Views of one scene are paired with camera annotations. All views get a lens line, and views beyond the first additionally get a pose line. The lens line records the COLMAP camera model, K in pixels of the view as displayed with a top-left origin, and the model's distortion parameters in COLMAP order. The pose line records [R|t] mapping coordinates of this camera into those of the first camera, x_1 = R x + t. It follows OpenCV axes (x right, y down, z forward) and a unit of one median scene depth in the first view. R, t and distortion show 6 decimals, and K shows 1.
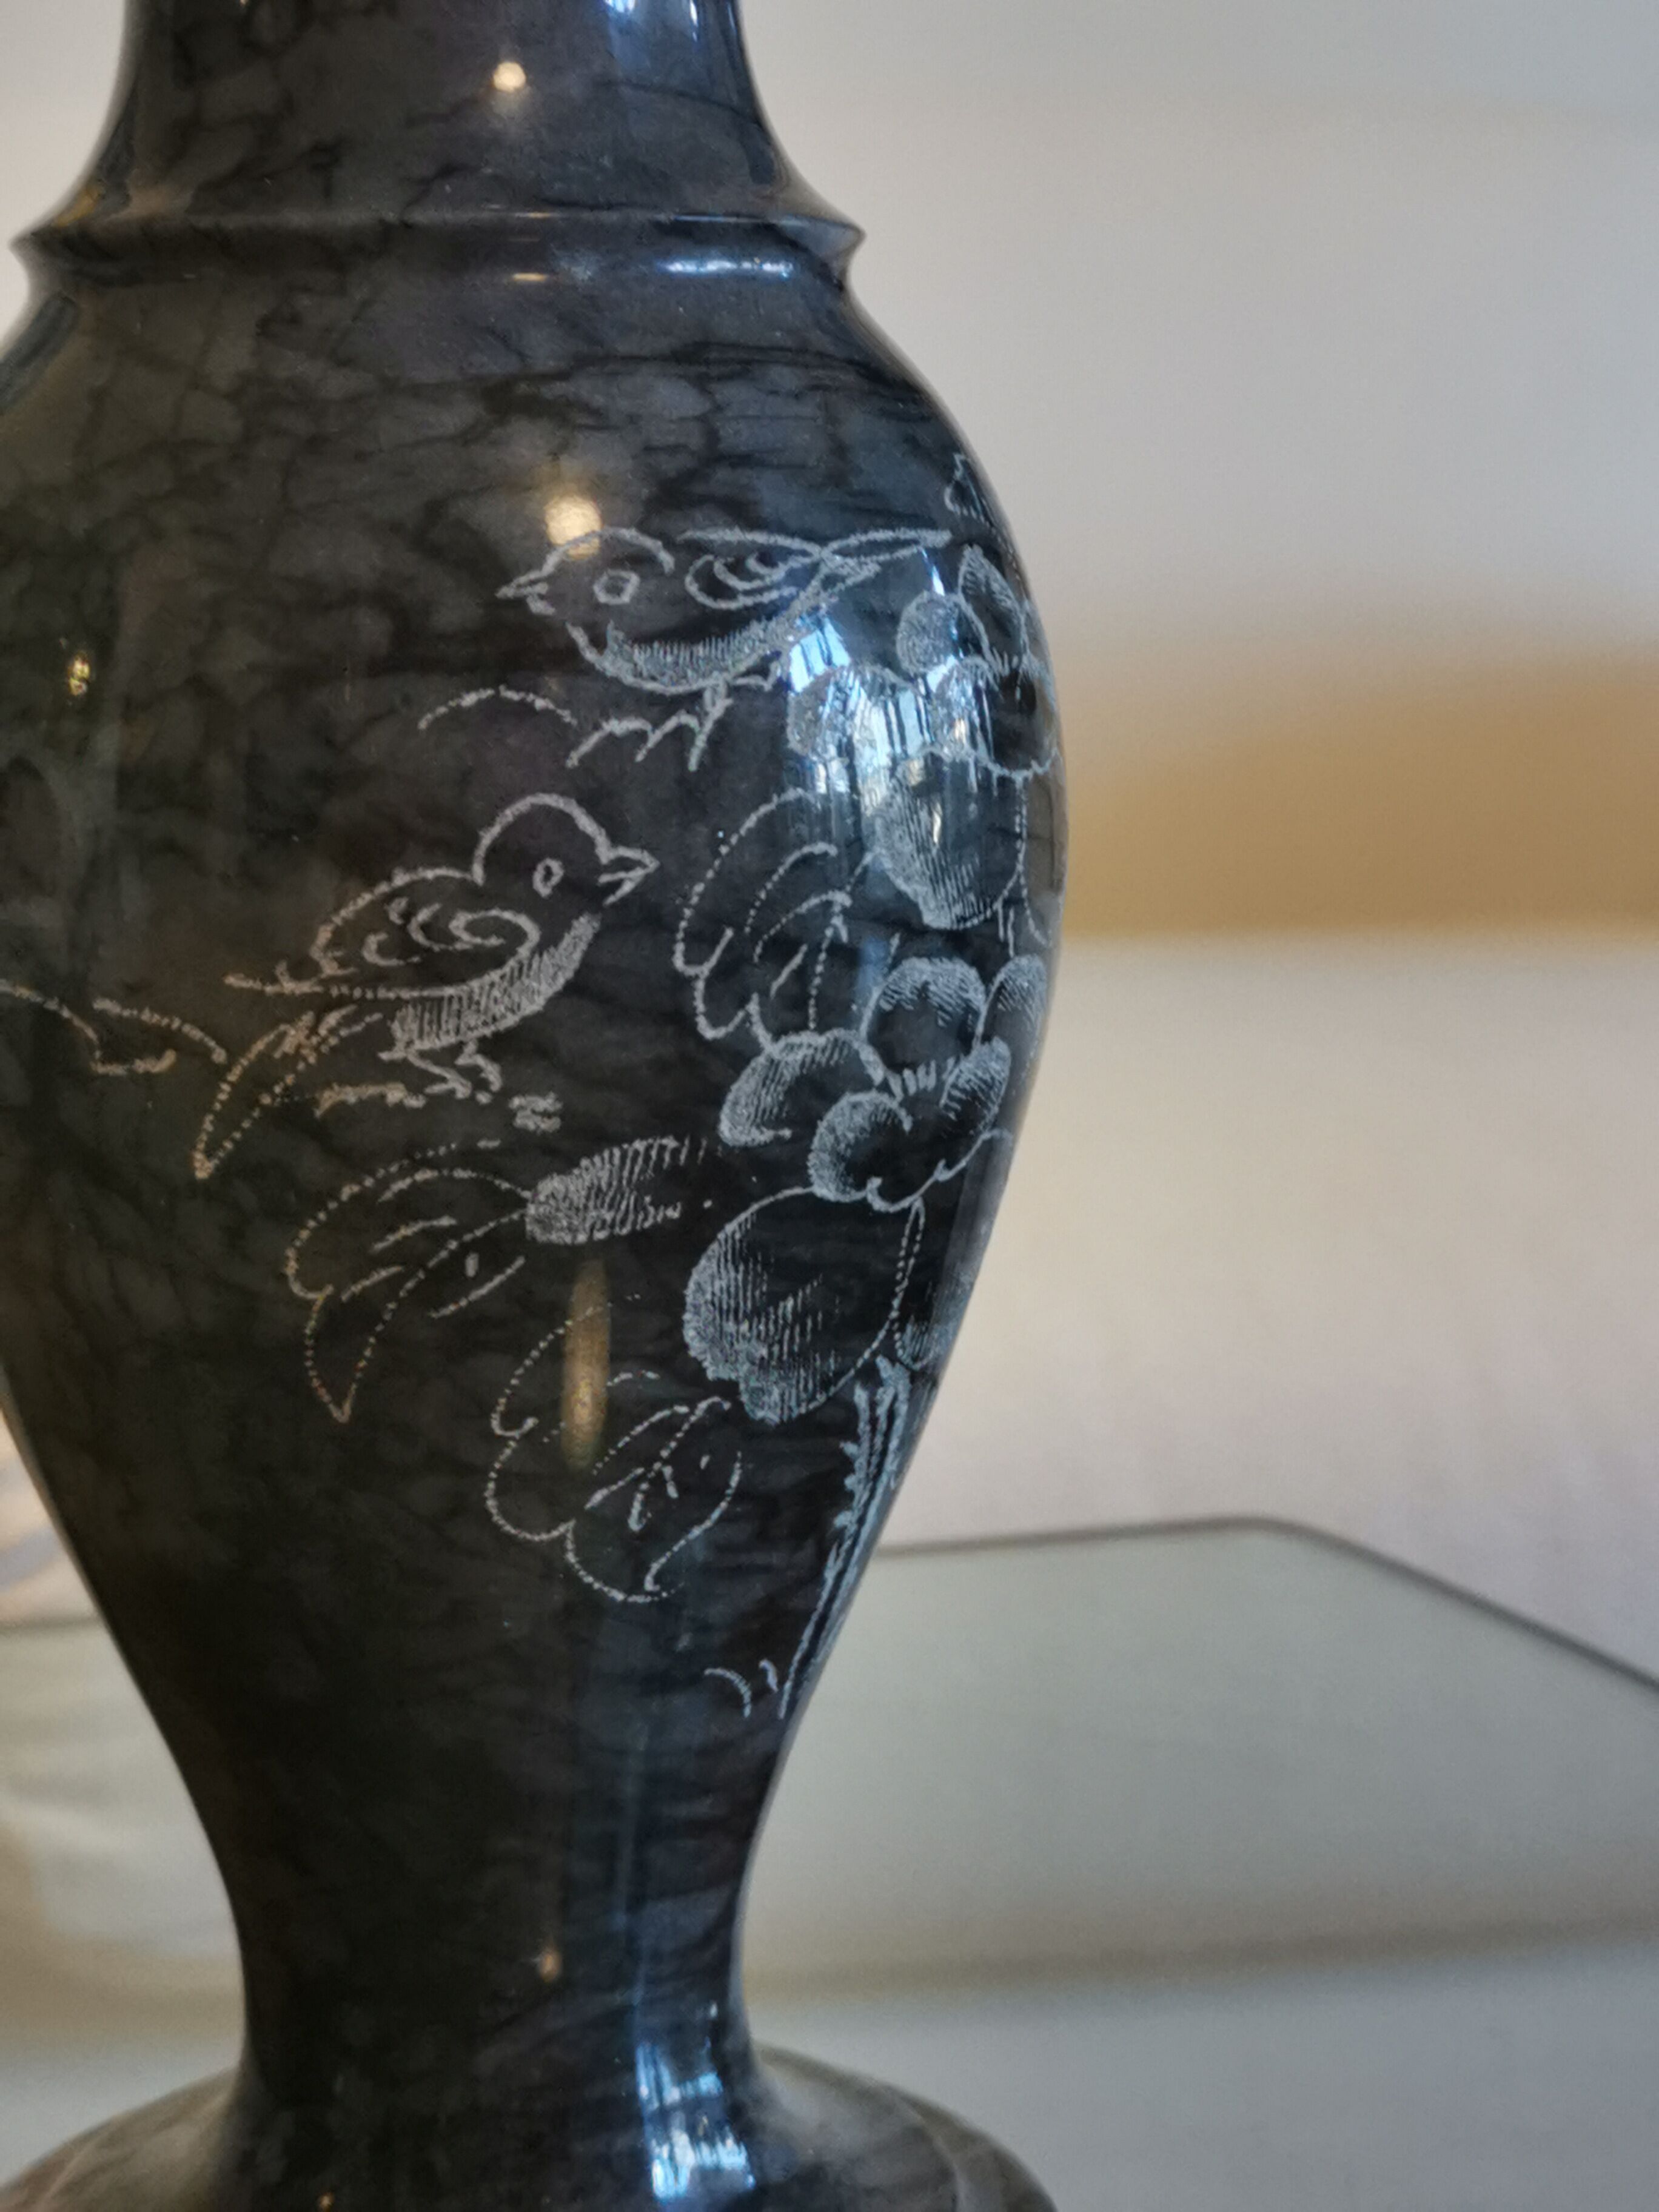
lens RADIAL K [[3729.1, 0, 831.0], [0, 3729.1, 1160.6], [0, 0, 1]] dist [0.082758, -0.131710]
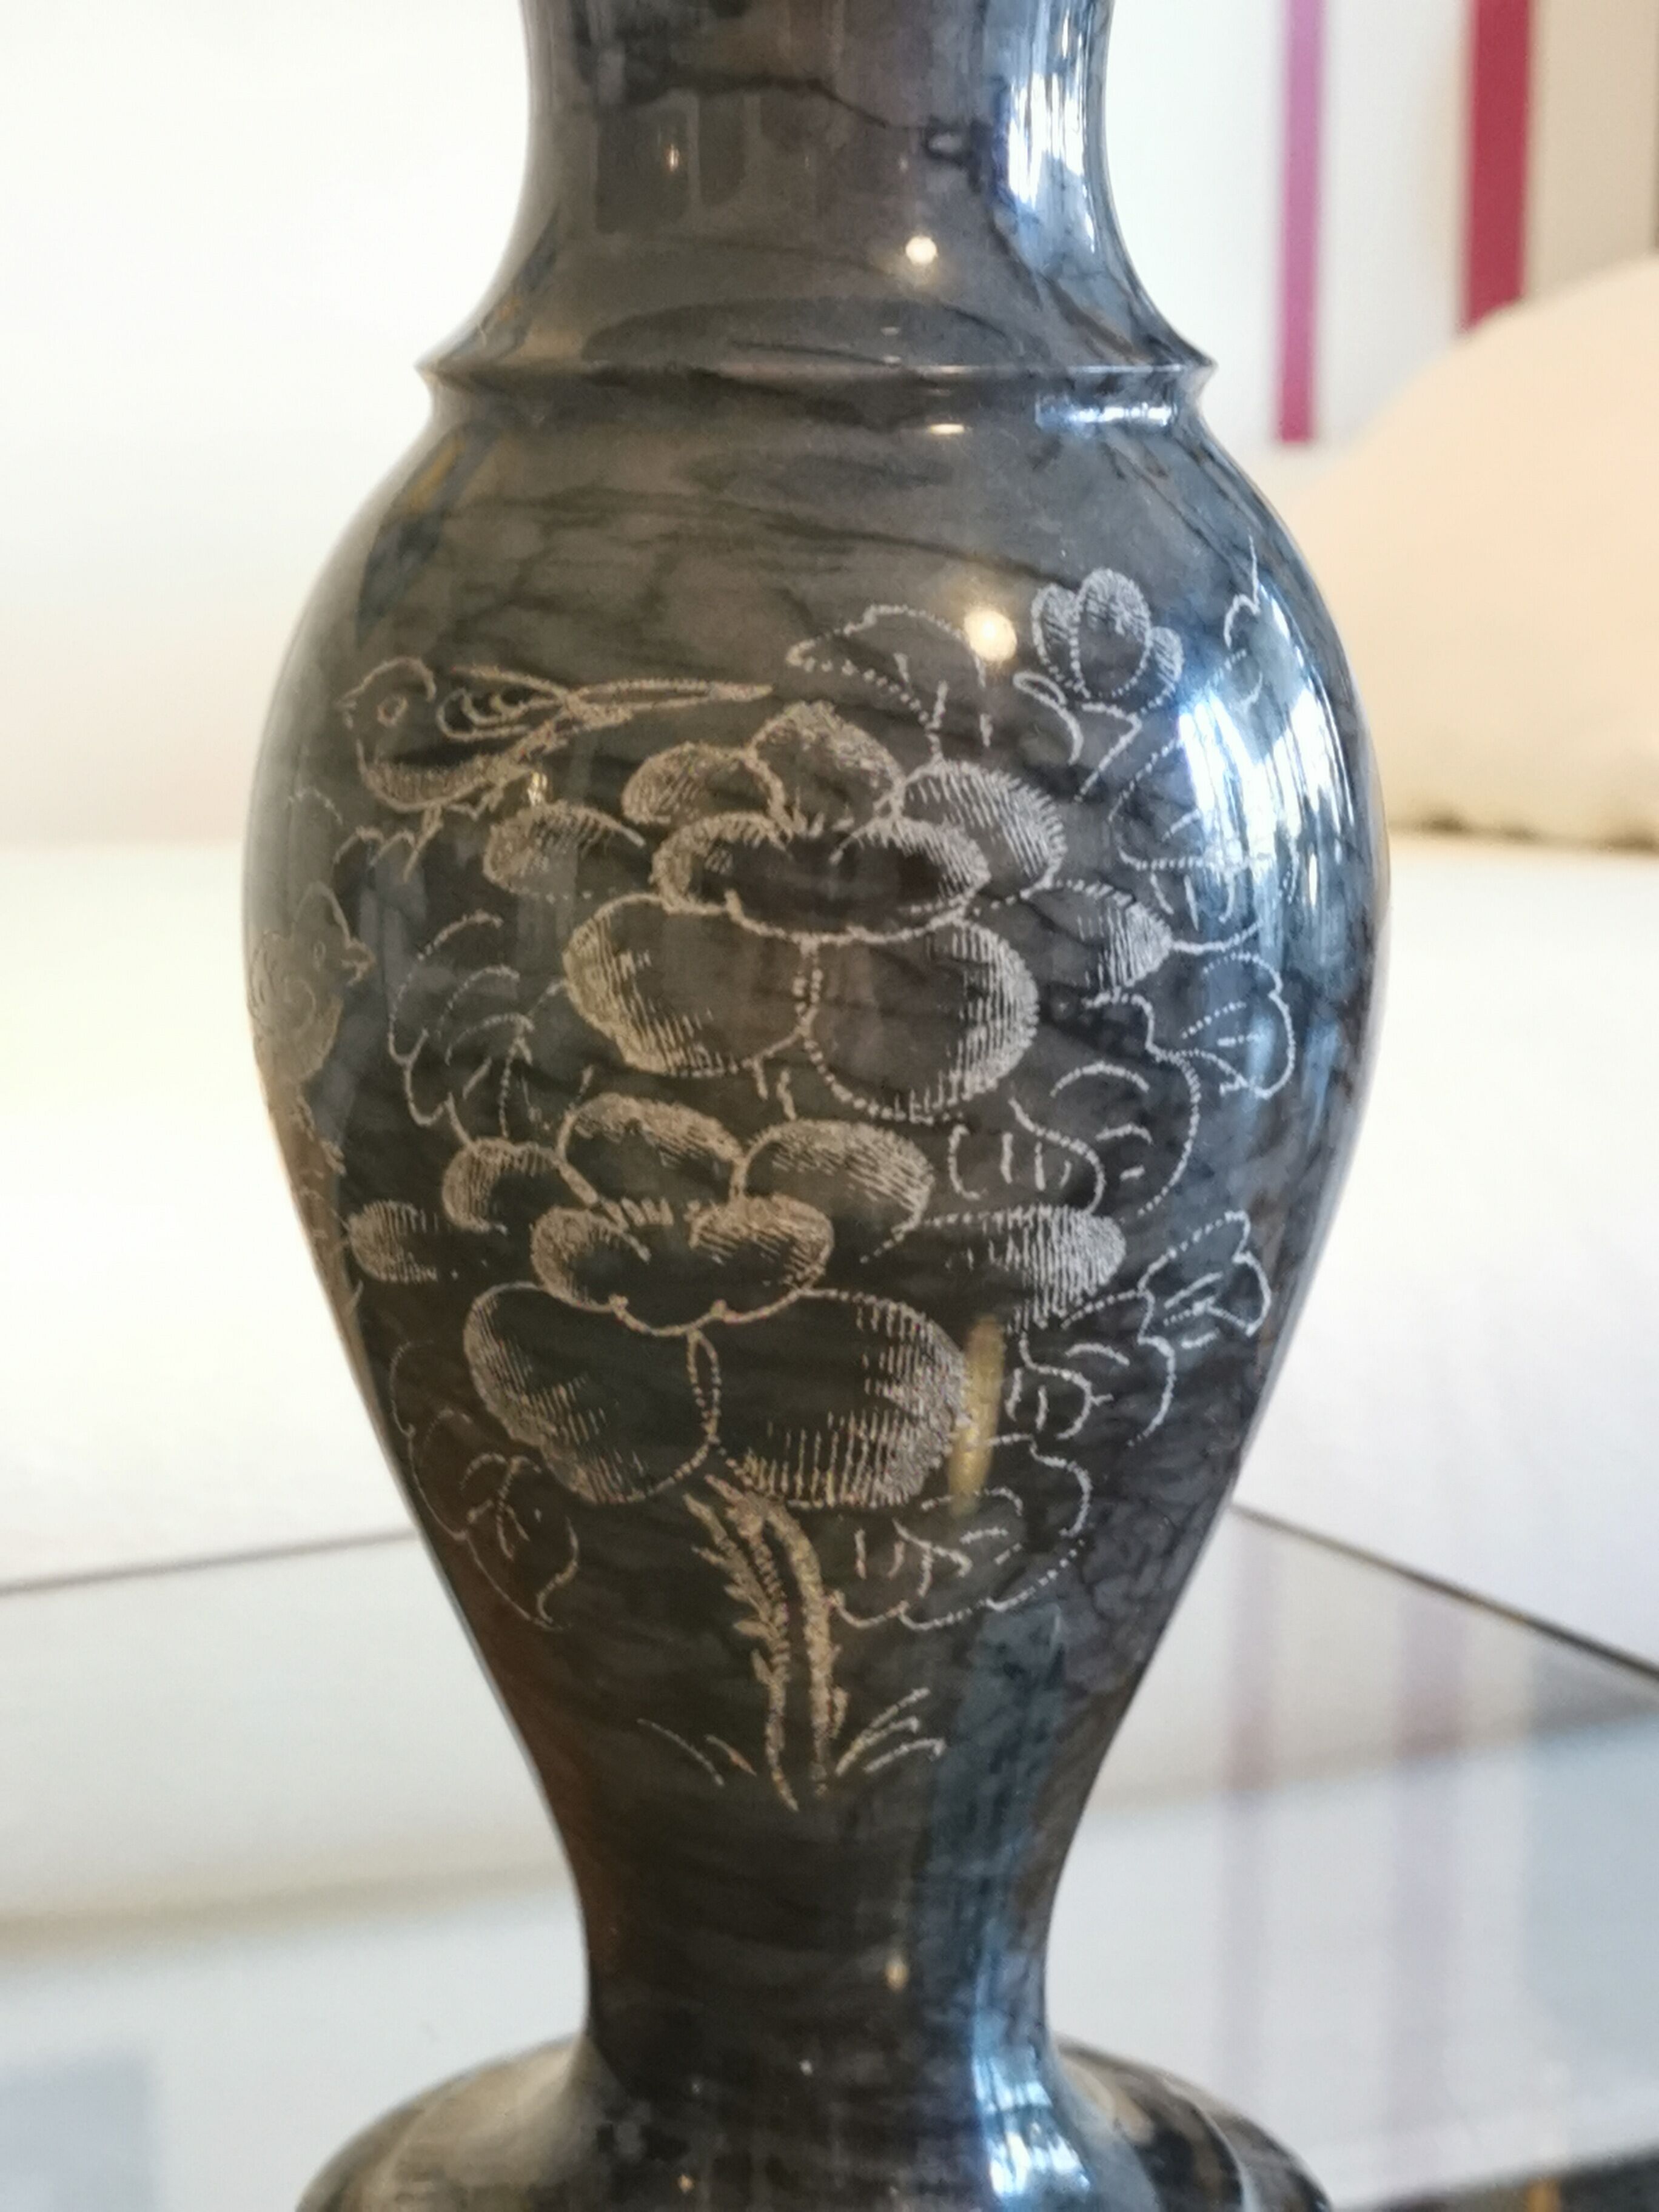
lens RADIAL K [[3729.1, 0, 831.0], [0, 3729.1, 1160.6], [0, 0, 1]] dist [0.082758, -0.131710]
pose [[0.463838, 0.207071, -0.861380, 0.961658], [-0.175285, 0.974529, 0.139884, -0.194976], [0.868406, 0.086104, 0.488320, 0.560933]]
